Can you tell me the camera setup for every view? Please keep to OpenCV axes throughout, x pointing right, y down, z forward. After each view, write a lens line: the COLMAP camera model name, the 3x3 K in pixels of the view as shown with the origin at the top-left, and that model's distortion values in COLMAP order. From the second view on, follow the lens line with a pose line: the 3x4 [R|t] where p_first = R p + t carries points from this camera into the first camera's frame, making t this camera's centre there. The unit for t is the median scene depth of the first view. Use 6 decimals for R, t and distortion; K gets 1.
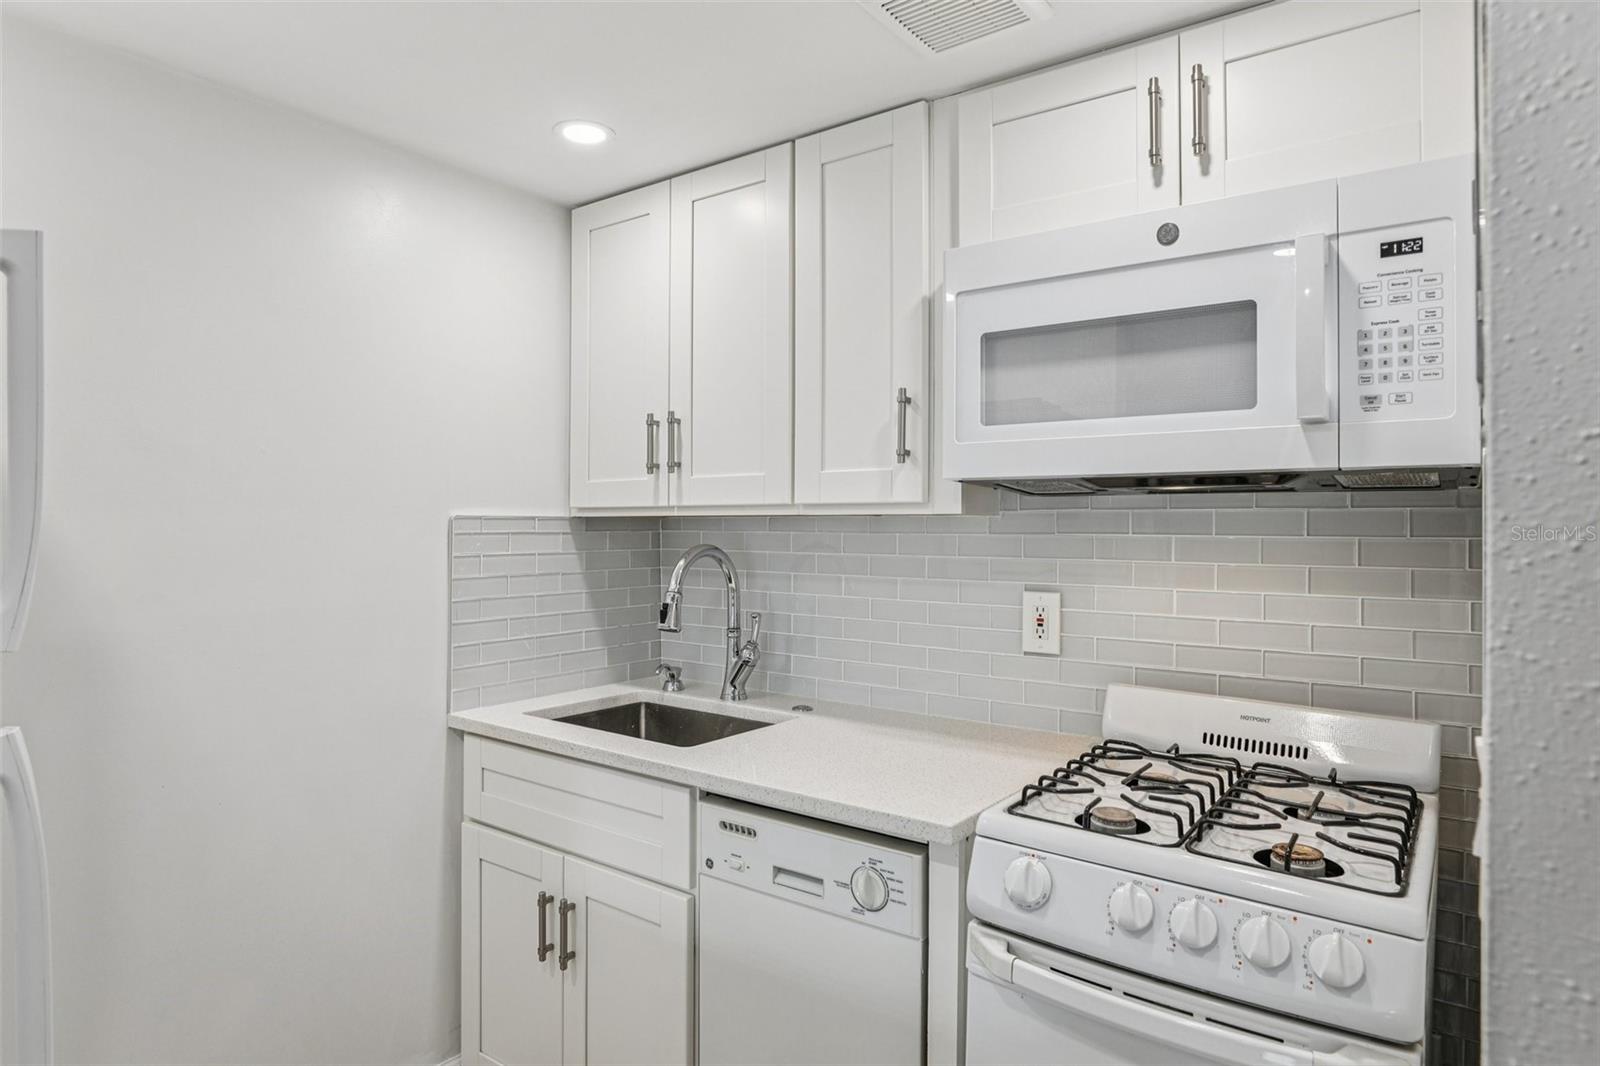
lens RADIAL K [[928.9, 0, 791.5], [0, 928.9, 521.2], [0, 0, 1]] dist [-0.023524, 0.007246]
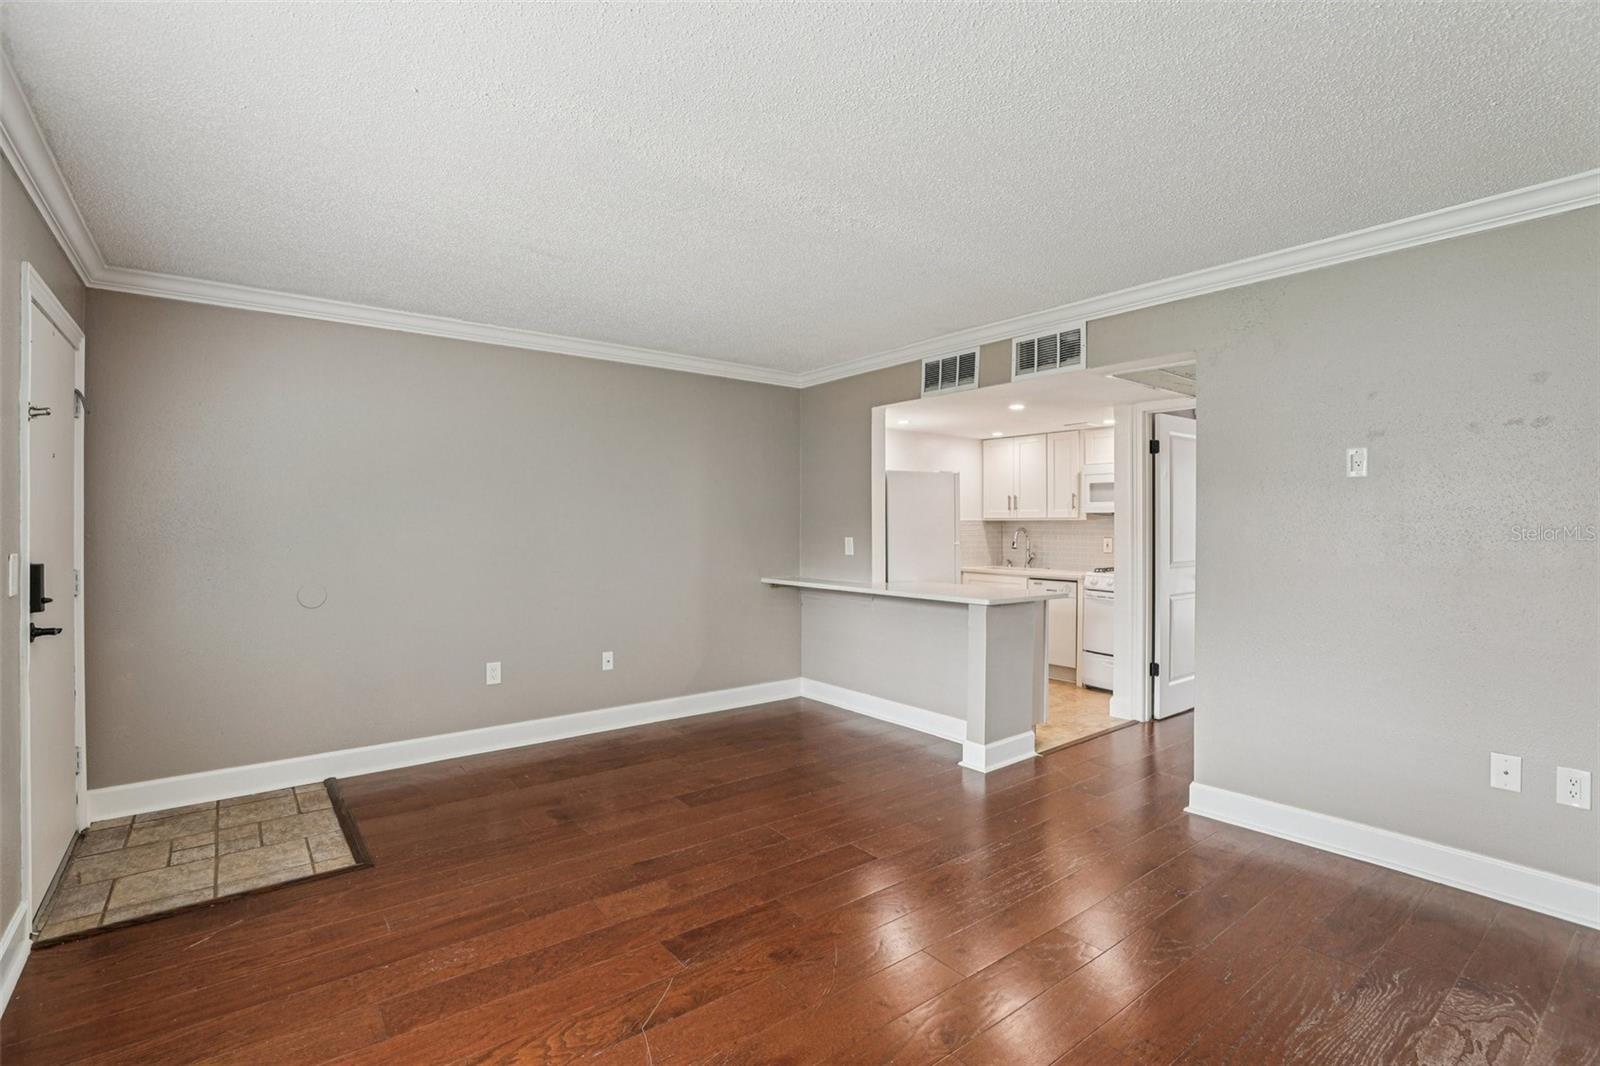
lens RADIAL K [[741.0, 0, 795.5], [0, 741.0, 522.4], [0, 0, 1]] dist [-0.035229, 0.007183]
pose [[0.966785, -0.001640, -0.255587, -0.297216], [0.001982, 0.999997, 0.001083, -0.003564], [0.255585, -0.001553, 0.966785, -3.097720]]
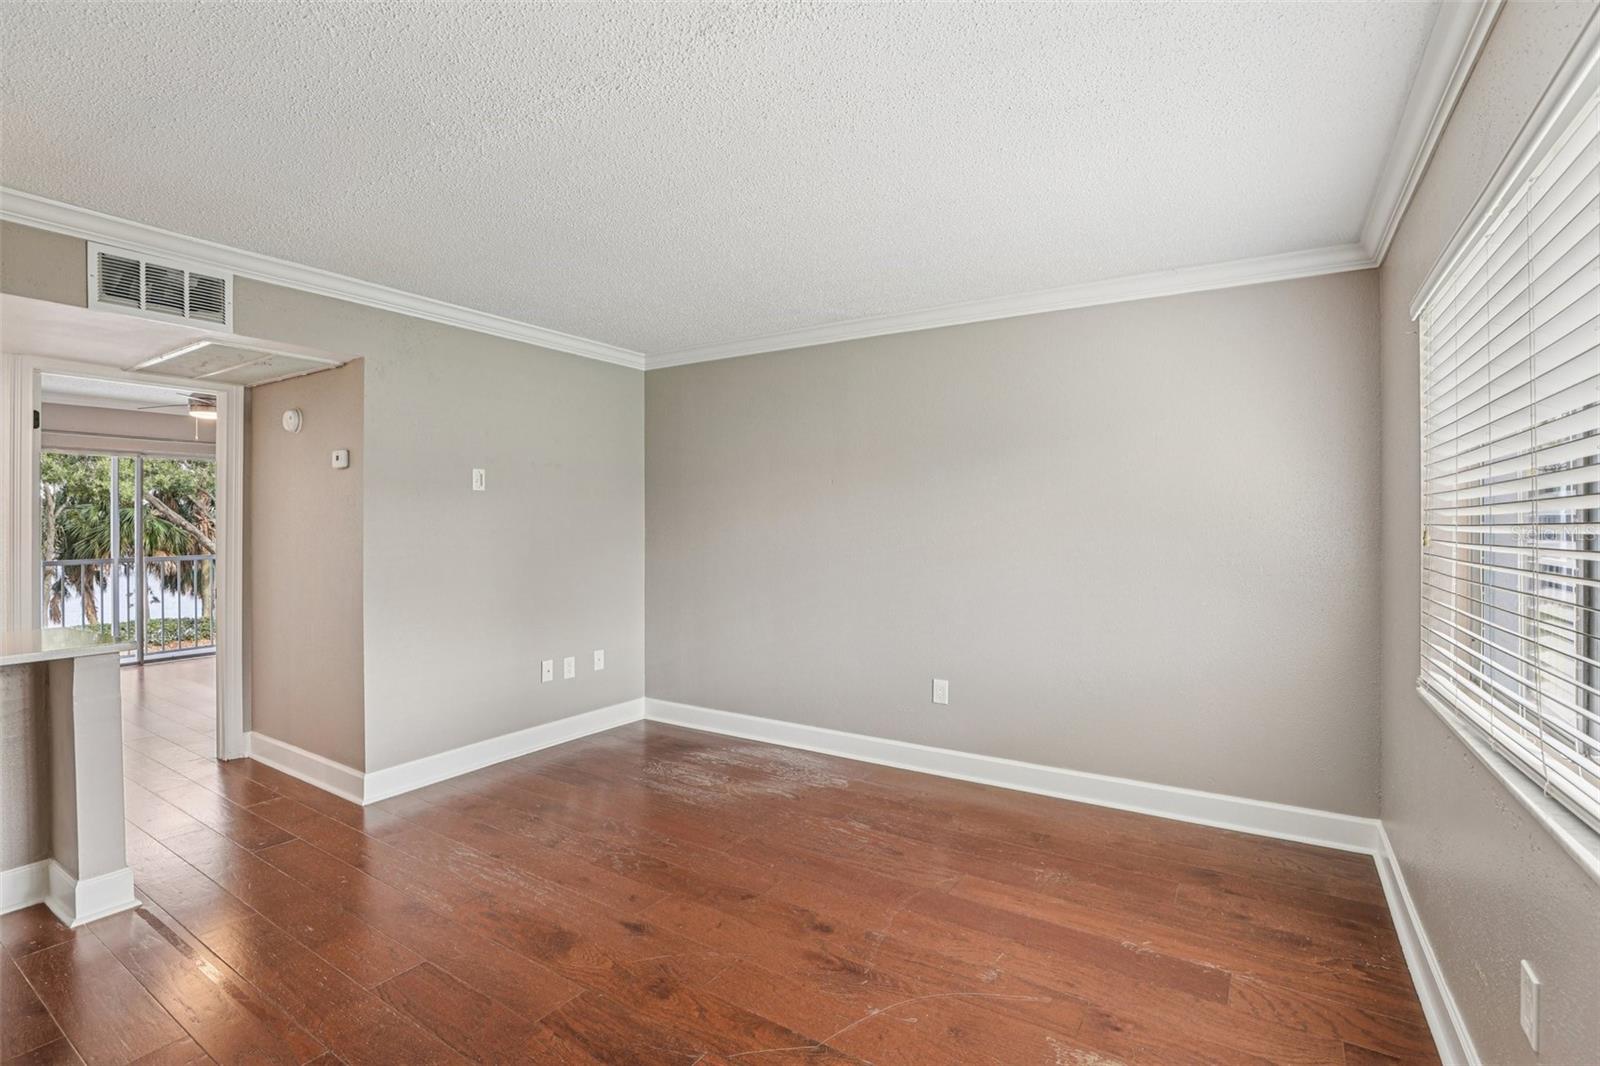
lens RADIAL K [[741.0, 0, 802.4], [0, 741.0, 523.3], [0, 0, 1]] dist [-0.035229, 0.007183]
pose [[-0.089951, -0.002298, 0.995944, -2.010908], [-0.002775, 0.999994, 0.002057, -0.008745], [-0.995942, -0.002579, -0.089957, -1.870622]]
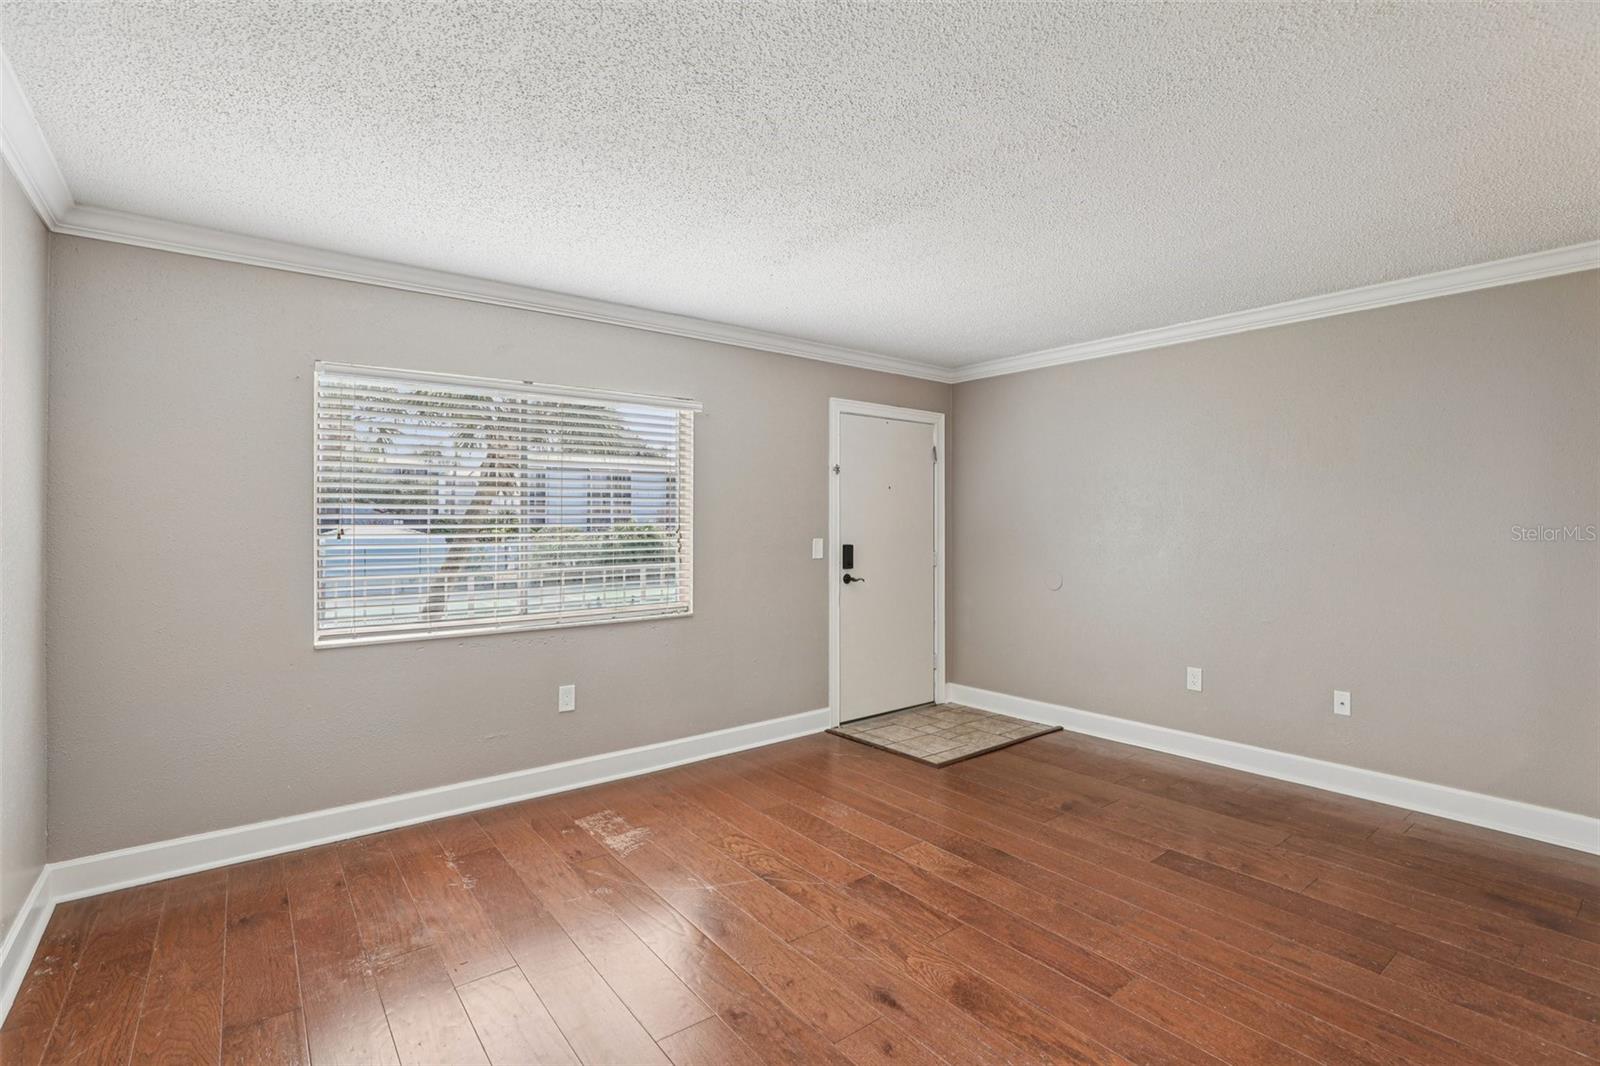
lens RADIAL K [[741.0, 0, 802.2], [0, 741.0, 528.7], [0, 0, 1]] dist [-0.035229, 0.007183]
pose [[-0.251343, 0.003230, -0.967893, 0.798936], [0.002755, 0.999993, 0.002621, 0.006115], [0.967894, -0.002008, -0.251351, -1.479651]]
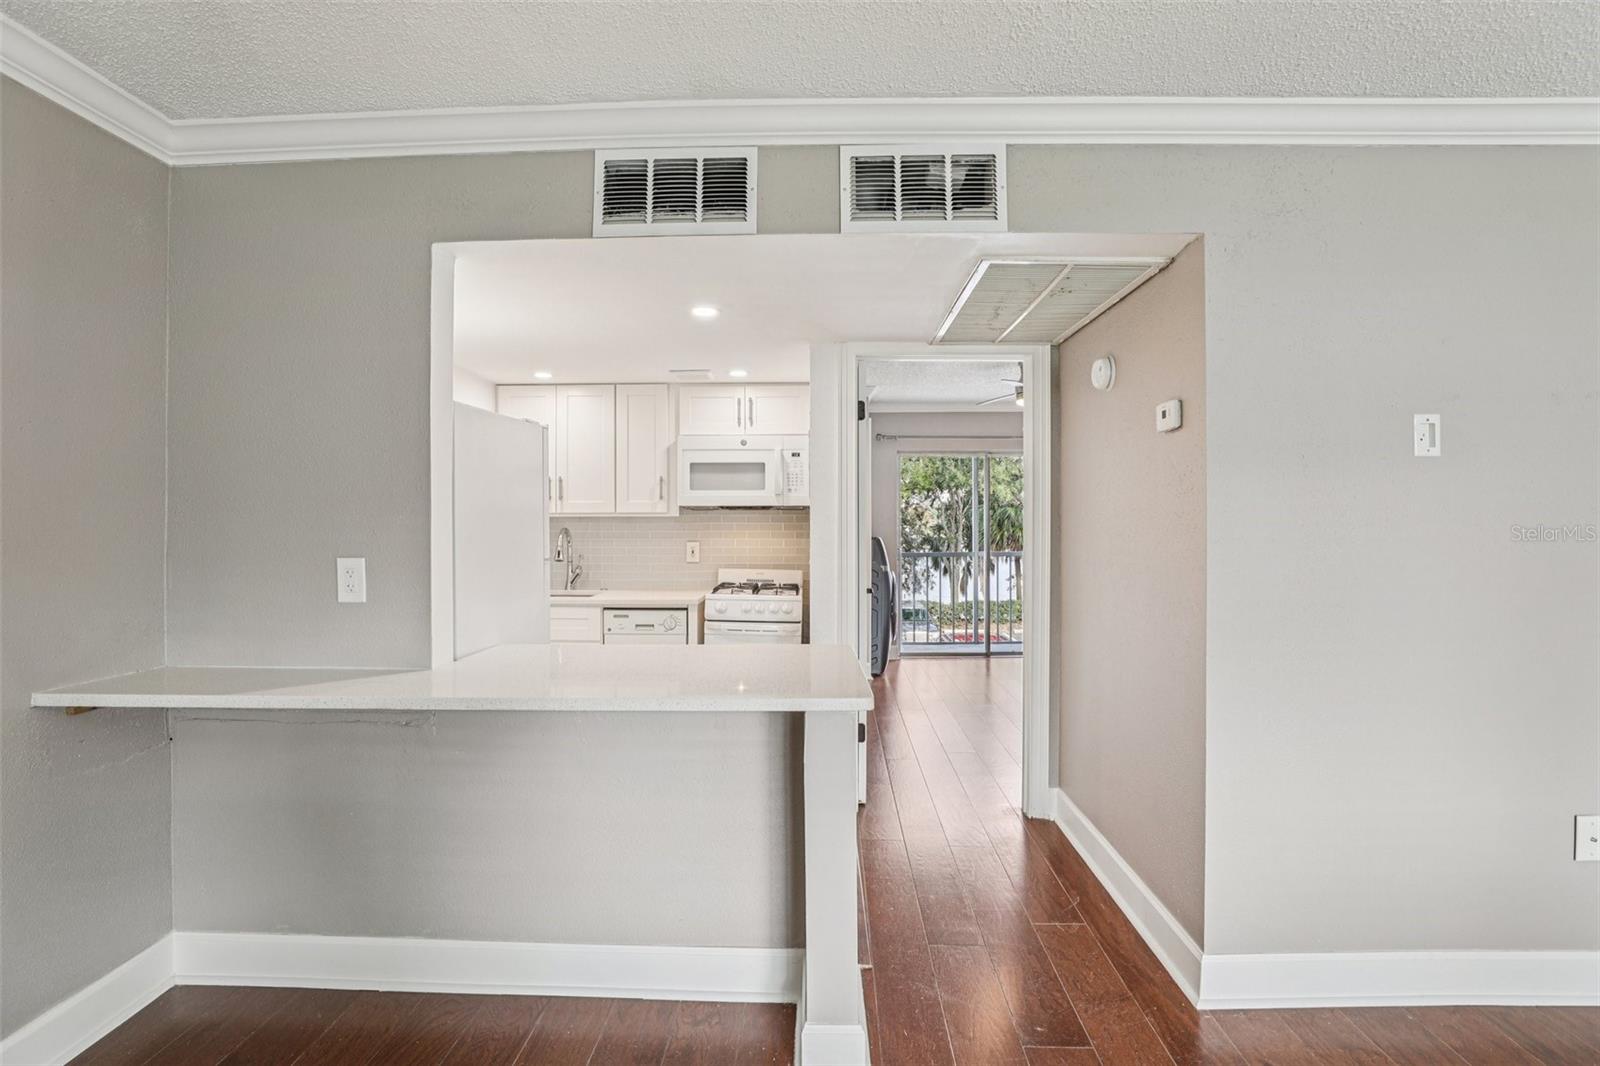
lens RADIAL K [[741.0, 0, 801.8], [0, 741.0, 513.4], [0, 0, 1]] dist [-0.035229, 0.007183]
pose [[0.808765, 0.003472, 0.588121, -1.020523], [-0.000799, 0.999988, -0.004804, -0.006627], [-0.588131, 0.003415, 0.808759, -1.371955]]
